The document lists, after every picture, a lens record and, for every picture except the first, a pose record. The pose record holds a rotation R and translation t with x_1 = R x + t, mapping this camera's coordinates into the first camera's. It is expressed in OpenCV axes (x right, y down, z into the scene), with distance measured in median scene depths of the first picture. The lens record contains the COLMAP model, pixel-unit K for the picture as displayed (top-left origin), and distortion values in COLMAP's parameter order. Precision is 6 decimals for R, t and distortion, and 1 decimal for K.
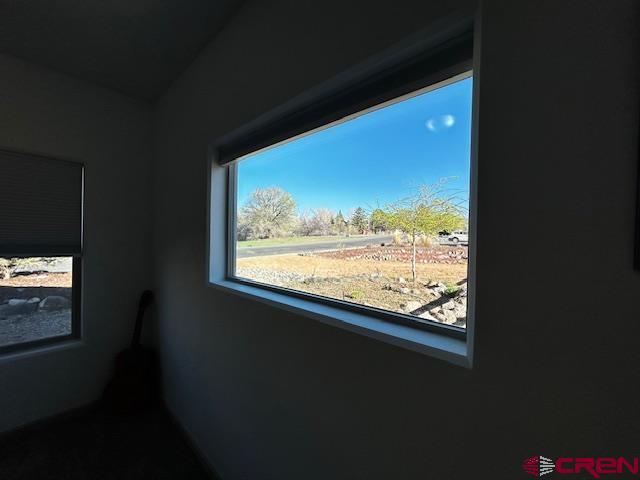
lens RADIAL K [[258.8, 0, 320.0], [0, 258.8, 240.0], [0, 0, 1]] dist [0.000533, 0.000083]
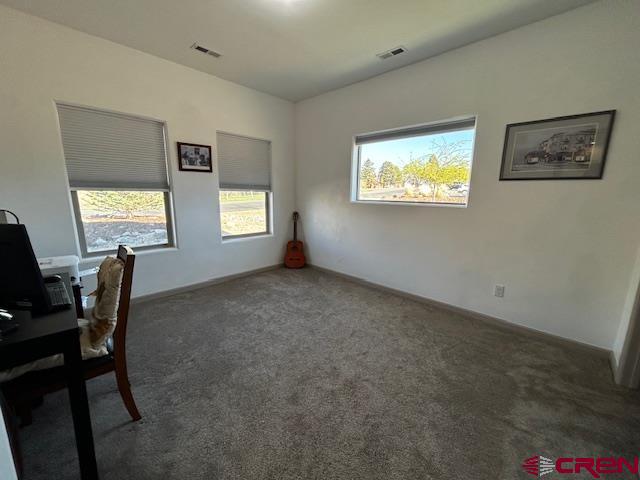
lens RADIAL K [[258.8, 0, 320.0], [0, 258.8, 240.0], [0, 0, 1]] dist [0.000533, 0.000083]
pose [[0.999757, -0.000511, -0.022033, -0.502130], [0.004314, 0.984927, 0.172917, 0.087709], [0.021612, -0.172970, 0.984690, -0.967505]]
